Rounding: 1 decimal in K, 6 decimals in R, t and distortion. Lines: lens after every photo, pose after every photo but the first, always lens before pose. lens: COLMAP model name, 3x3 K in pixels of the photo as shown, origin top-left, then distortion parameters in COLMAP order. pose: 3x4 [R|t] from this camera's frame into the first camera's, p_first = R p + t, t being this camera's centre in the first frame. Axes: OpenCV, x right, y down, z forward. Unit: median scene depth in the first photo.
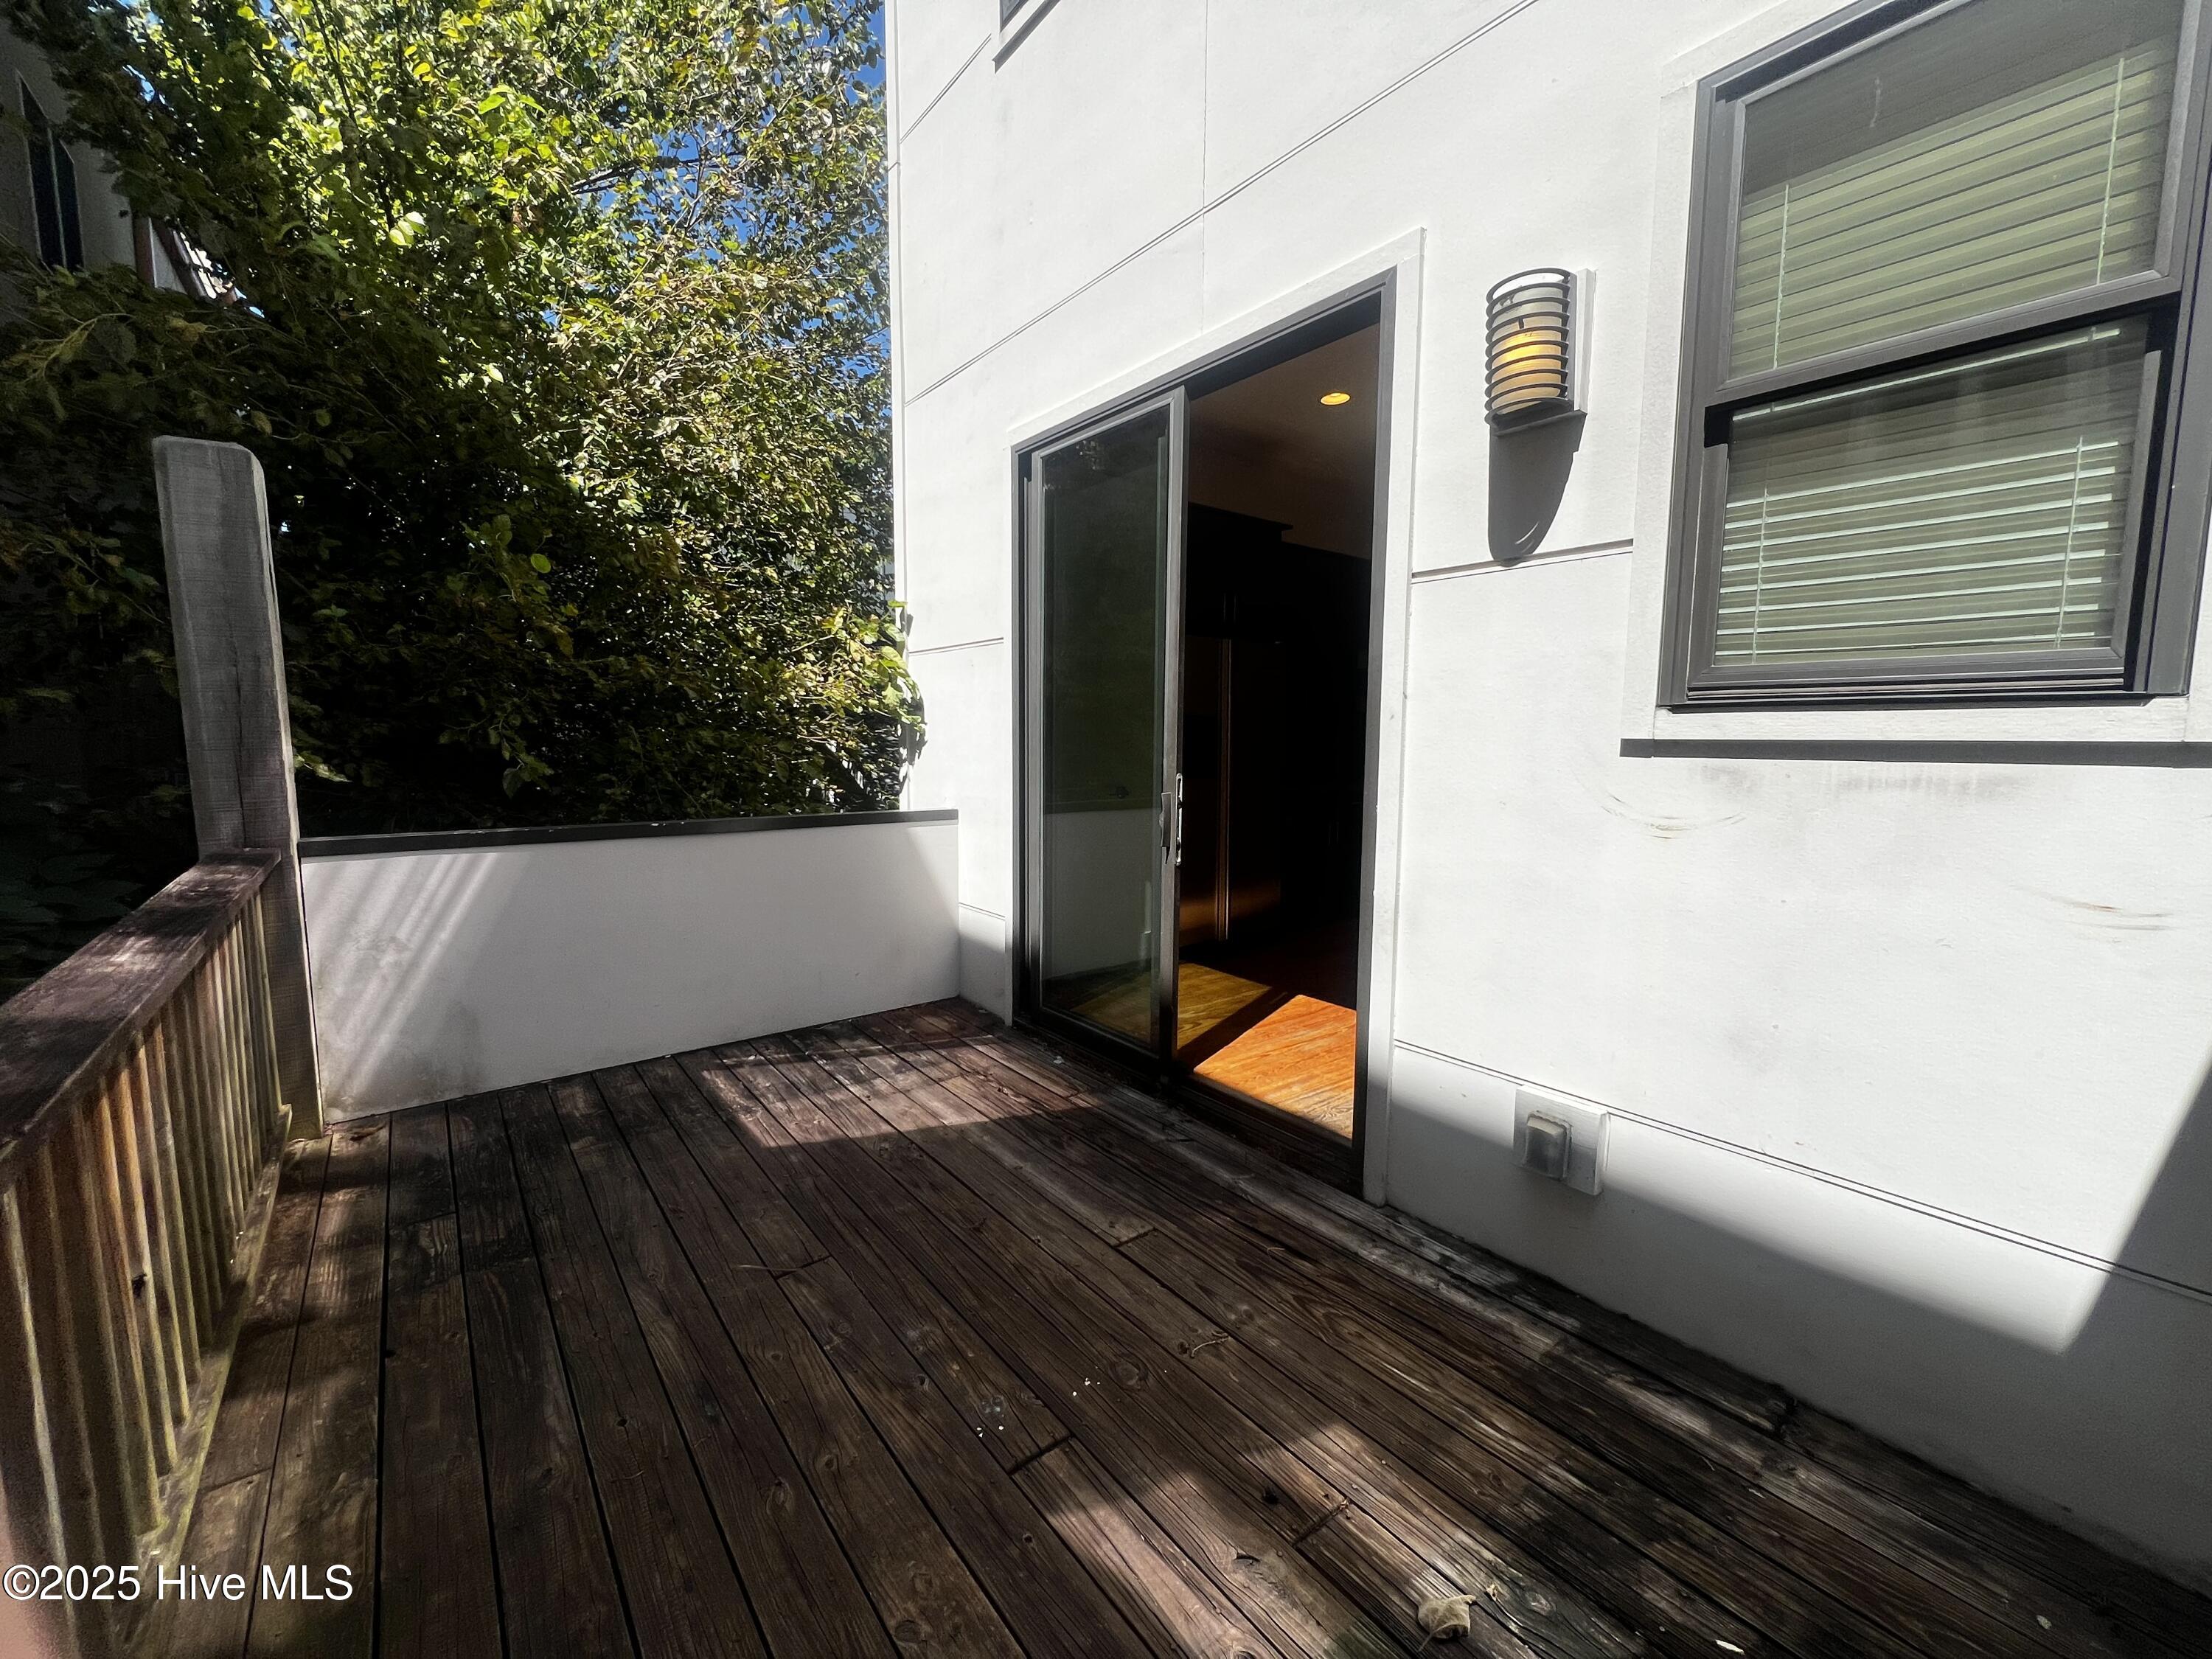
lens RADIAL K [[888.0, 0, 1106.0], [0, 888.0, 829.5], [0, 0, 1]] dist [0.000096, 0.000019]
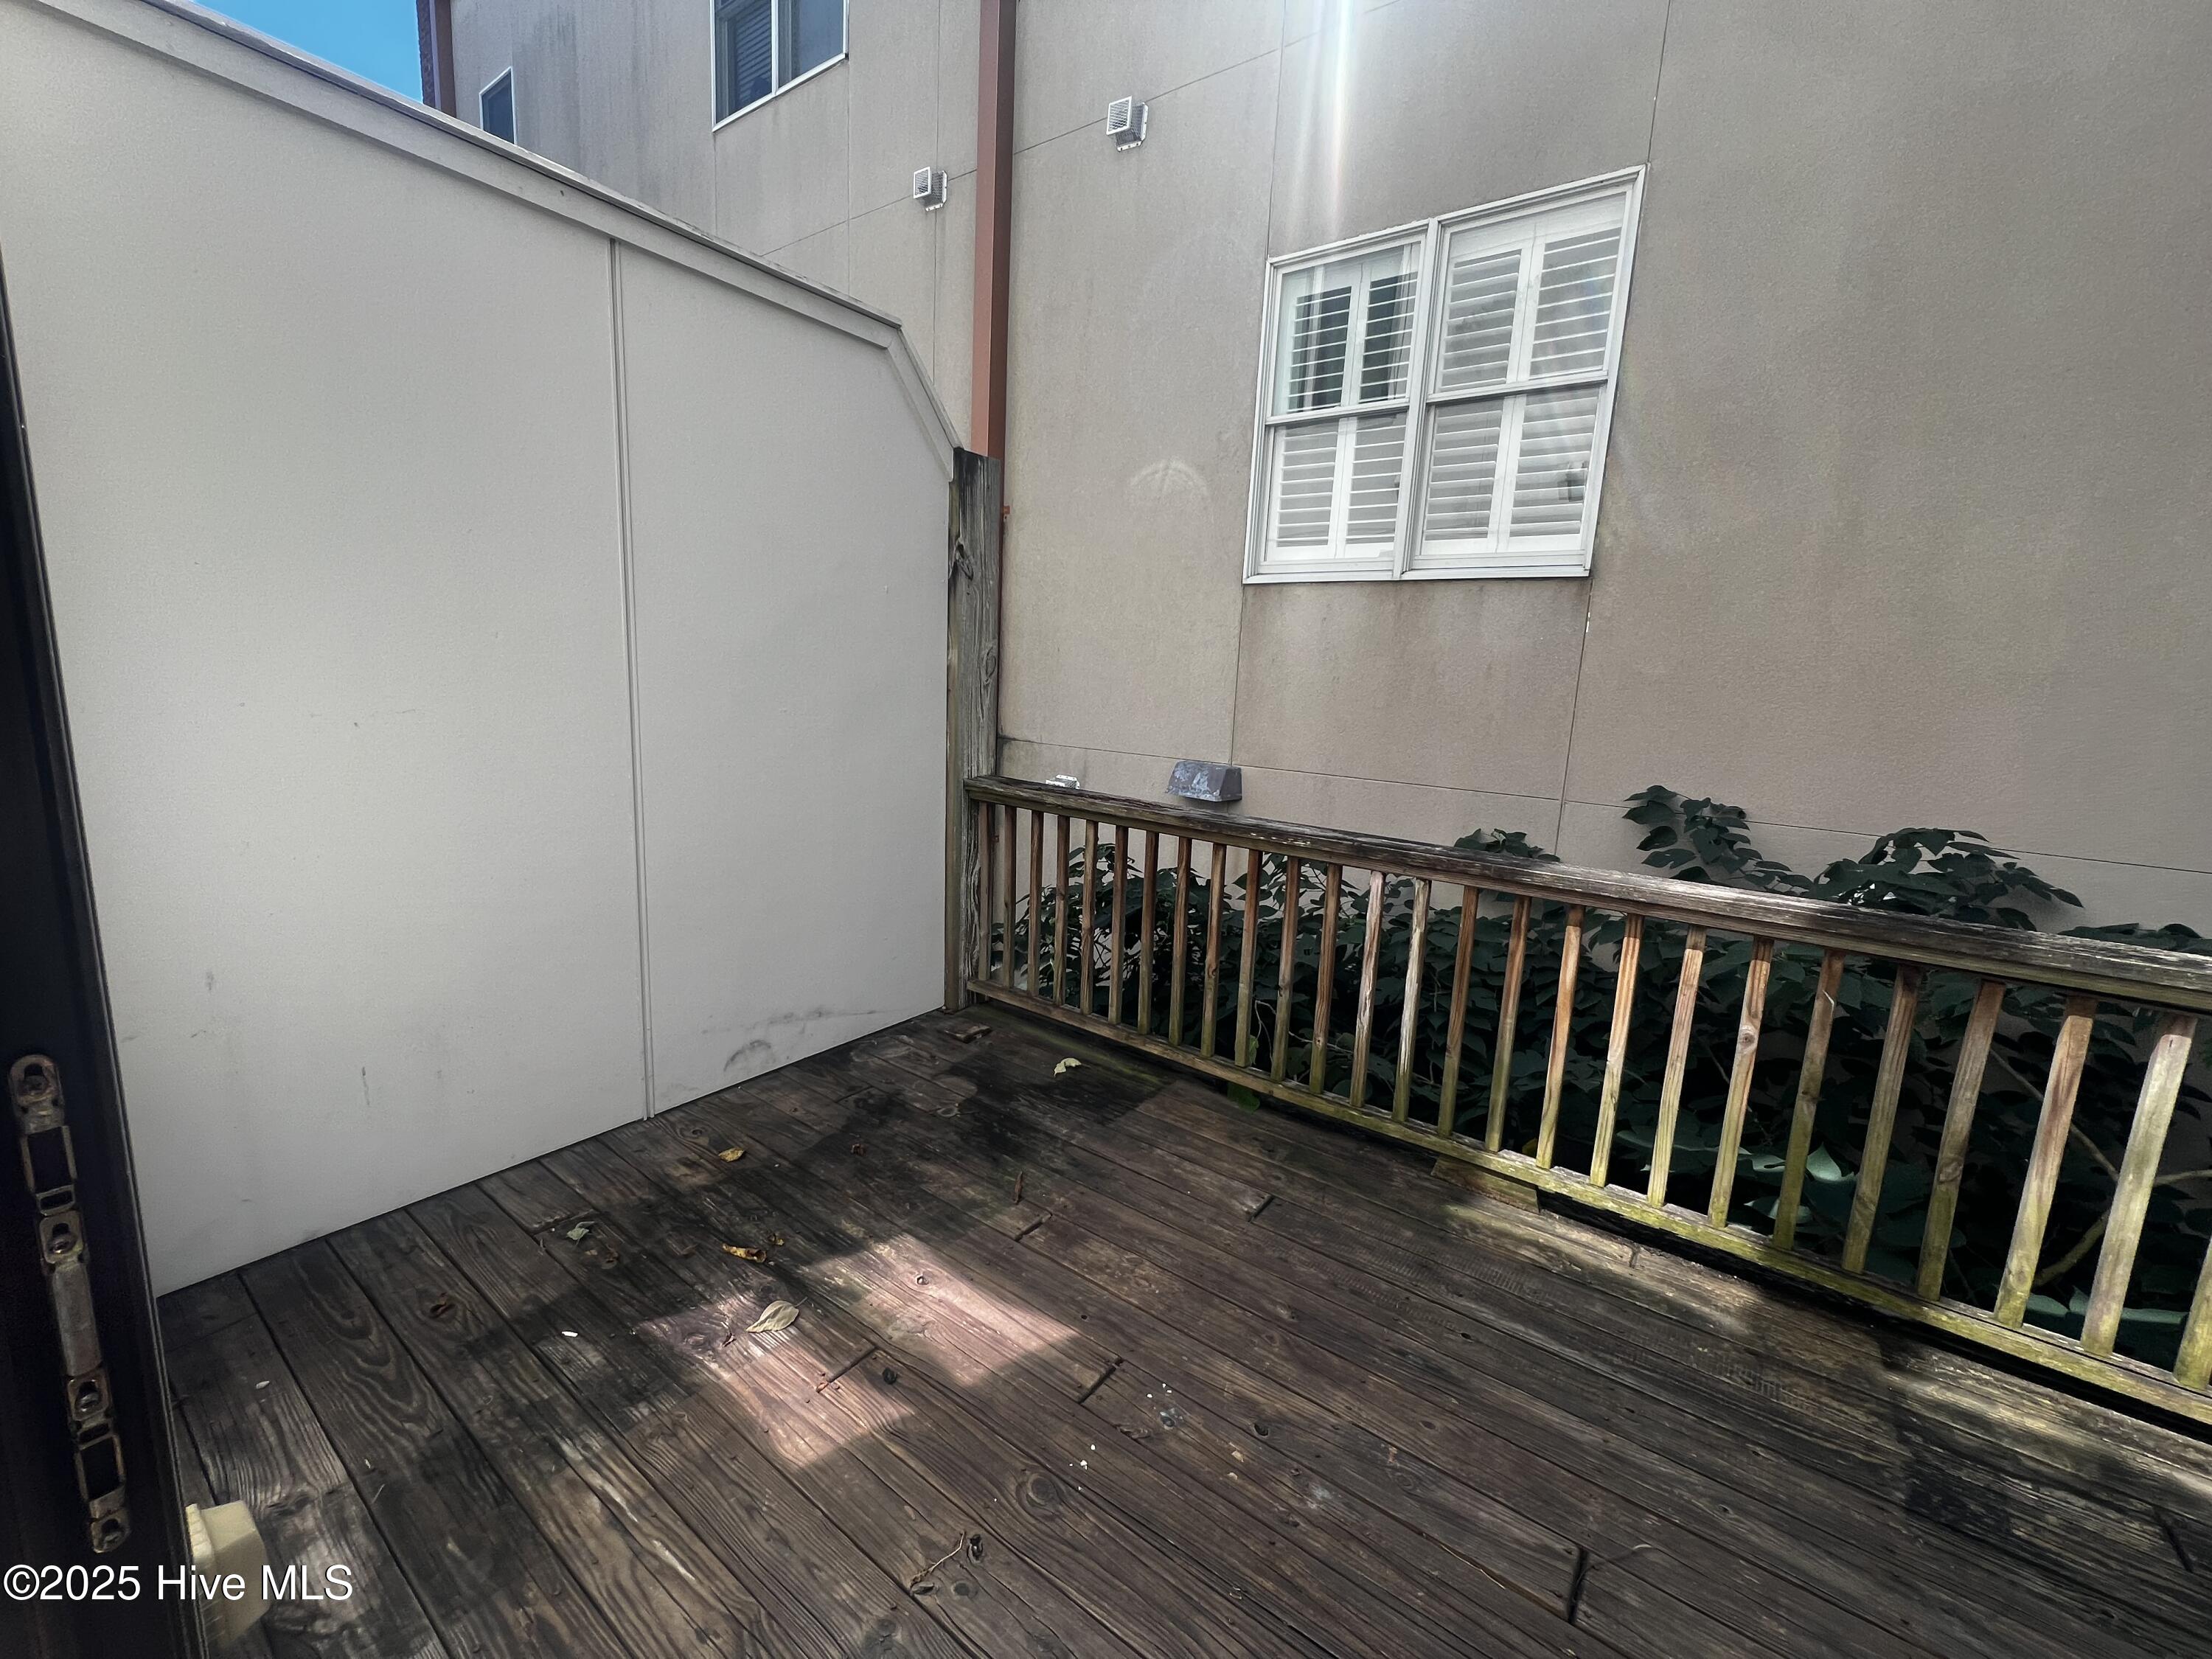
lens RADIAL K [[888.0, 0, 1106.0], [0, 888.0, 829.5], [0, 0, 1]] dist [0.000096, 0.000019]
pose [[-0.962737, -0.010385, -0.270240, 0.221548], [-0.085949, 0.959203, 0.269336, -0.229810], [0.256418, 0.282527, -0.924353, 1.818865]]
